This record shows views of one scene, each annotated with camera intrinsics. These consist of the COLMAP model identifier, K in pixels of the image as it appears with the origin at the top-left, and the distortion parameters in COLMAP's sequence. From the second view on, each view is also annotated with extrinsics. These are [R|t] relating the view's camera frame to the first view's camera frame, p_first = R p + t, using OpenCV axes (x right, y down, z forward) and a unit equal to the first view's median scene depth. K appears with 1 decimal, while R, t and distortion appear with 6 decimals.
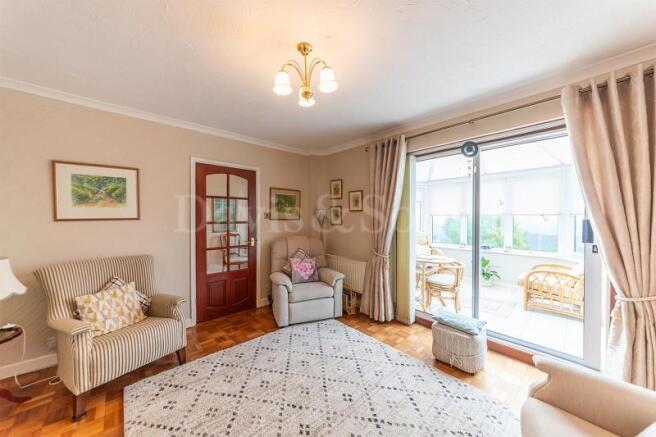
lens RADIAL K [[234.1, 0, 333.8], [0, 234.1, 219.7], [0, 0, 1]] dist [-0.002829, 0.000410]
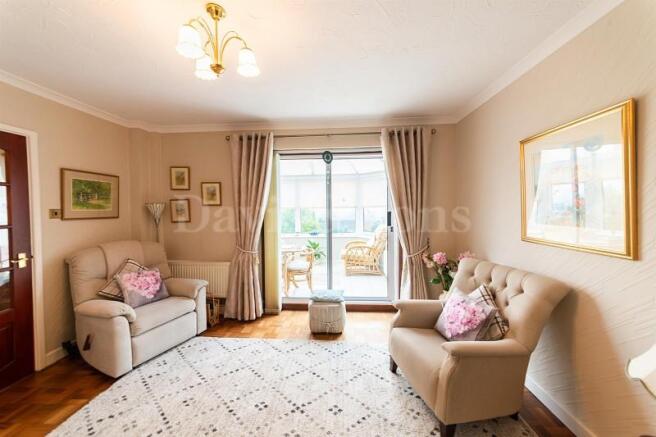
lens RADIAL K [[234.1, 0, 329.4], [0, 234.1, 211.9], [0, 0, 1]] dist [-0.002829, 0.000410]
pose [[0.717413, -0.023773, 0.696242, -0.247114], [0.019696, 0.999710, 0.013840, -0.020595], [-0.696369, 0.003784, 0.717674, 0.082587]]
